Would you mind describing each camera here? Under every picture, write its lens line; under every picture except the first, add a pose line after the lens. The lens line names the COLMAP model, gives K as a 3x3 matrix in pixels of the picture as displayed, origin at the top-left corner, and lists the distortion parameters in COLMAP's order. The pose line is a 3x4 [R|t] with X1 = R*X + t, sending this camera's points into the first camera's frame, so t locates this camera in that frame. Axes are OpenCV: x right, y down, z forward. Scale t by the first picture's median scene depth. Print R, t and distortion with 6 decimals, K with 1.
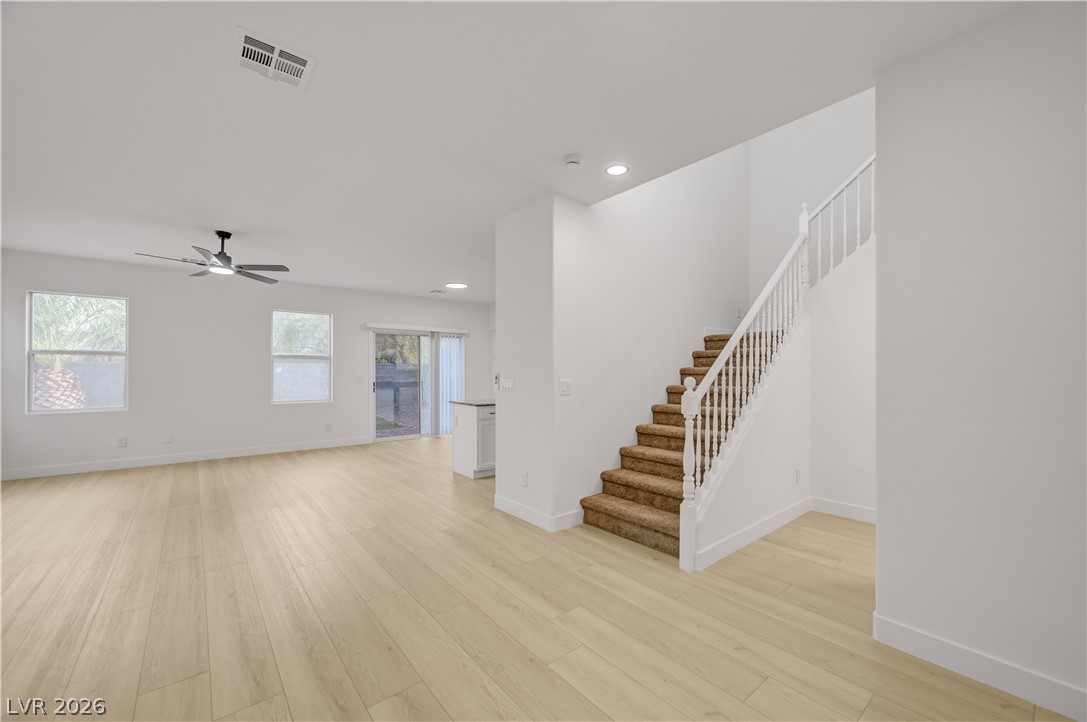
lens RADIAL K [[431.2, 0, 548.3], [0, 431.2, 369.1], [0, 0, 1]] dist [-0.001932, -0.000741]
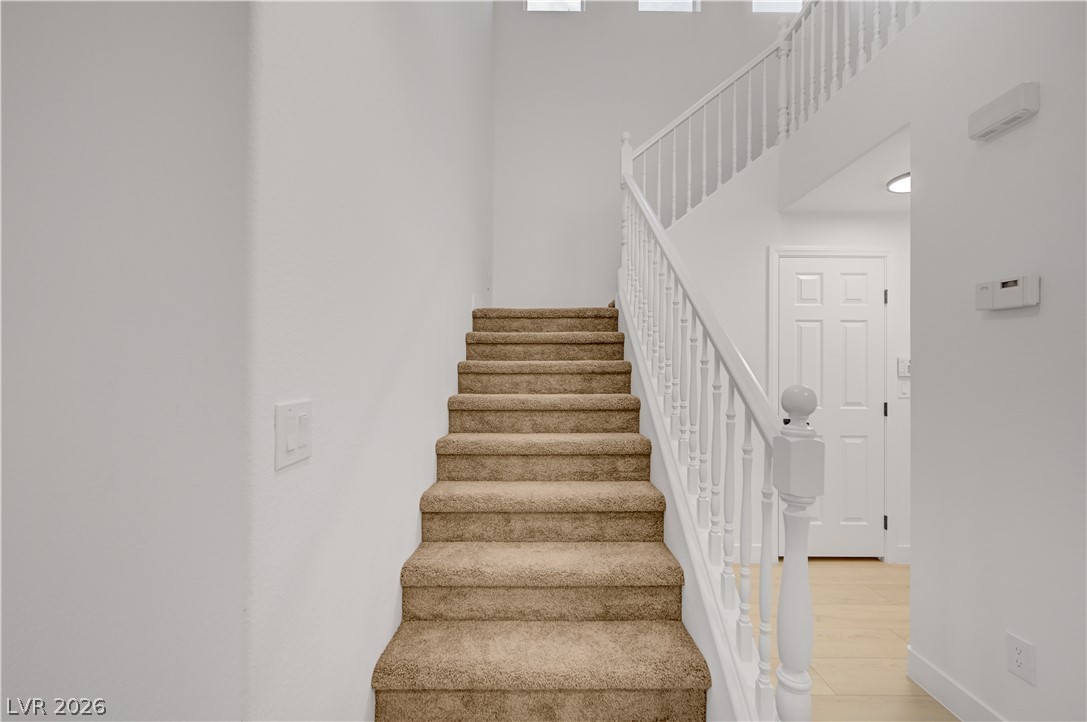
lens RADIAL K [[448.2, 0, 547.7], [0, 448.2, 366.0], [0, 0, 1]] dist [0.000844, 0.000093]
pose [[0.635833, 0.007301, 0.771792, -0.041088], [-0.008150, 0.999963, -0.002745, 0.002434], [-0.771783, -0.004544, 0.635869, 0.456618]]
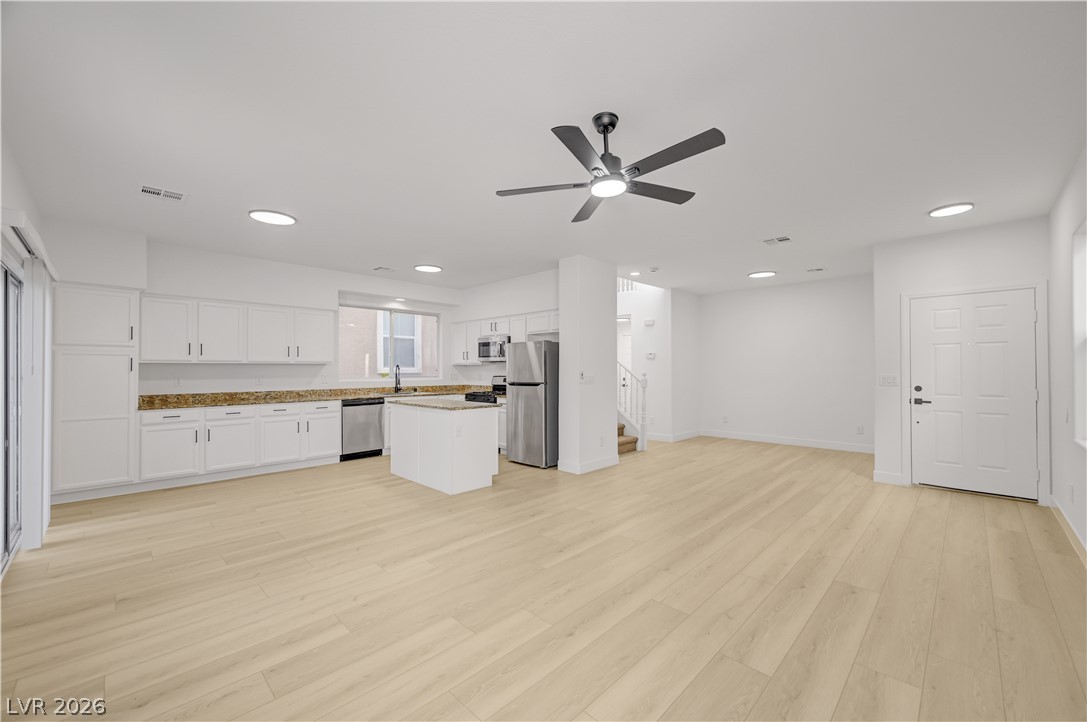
lens RADIAL K [[431.2, 0, 548.3], [0, 431.2, 369.1], [0, 0, 1]] dist [-0.001932, -0.000741]
pose [[-0.102576, 0.001689, 0.994724, -1.009495], [-0.001169, 0.999998, -0.001819, 0.003929], [-0.994725, -0.001350, -0.102574, 0.881615]]
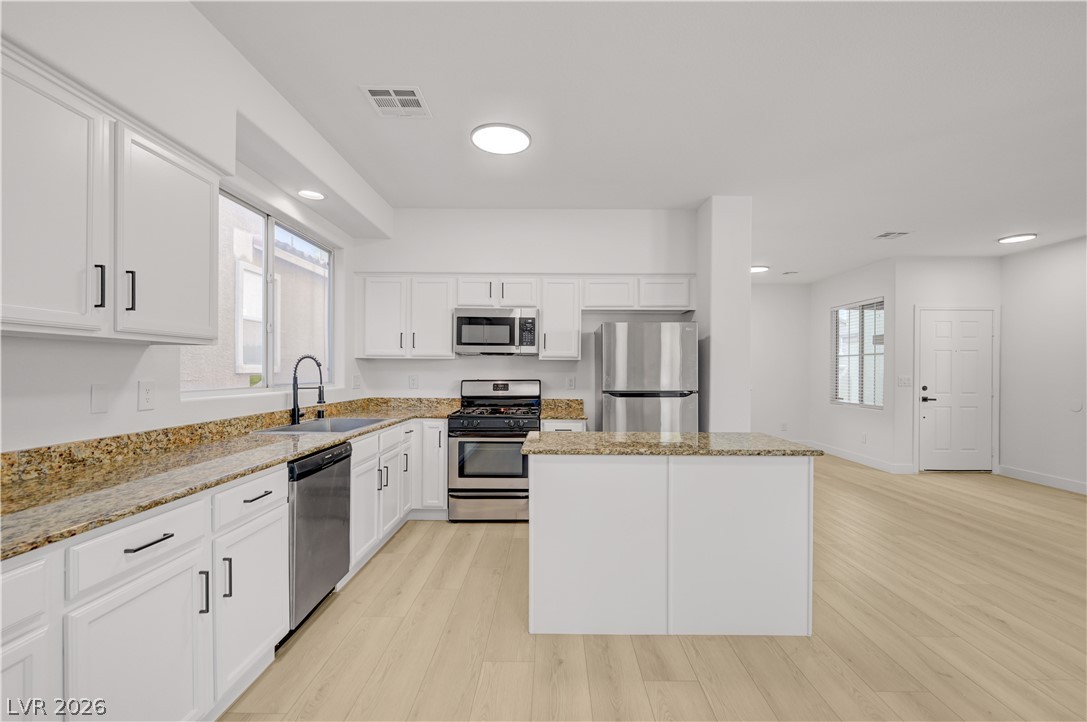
lens RADIAL K [[474.4, 0, 549.4], [0, 474.4, 372.0], [0, 0, 1]] dist [-0.002285, -0.000047]
pose [[-0.767024, -0.005422, 0.641596, -0.302094], [-0.006603, 0.999978, 0.000556, 0.007764], [-0.641585, -0.003810, -0.767043, 1.427336]]
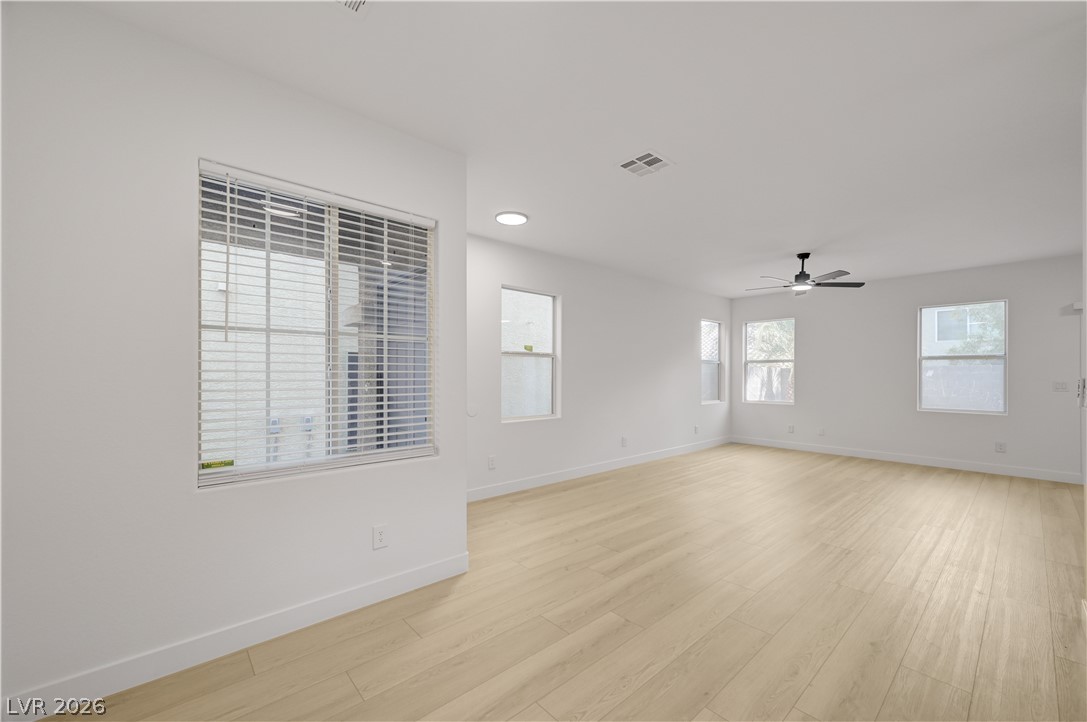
lens RADIAL K [[431.2, 0, 548.3], [0, 431.2, 369.1], [0, 0, 1]] dist [-0.001932, -0.000741]
pose [[0.037056, -0.011123, -0.999251, 0.290914], [0.003671, 0.999933, -0.010995, 0.000254], [0.999306, -0.003261, 0.037094, 0.215134]]
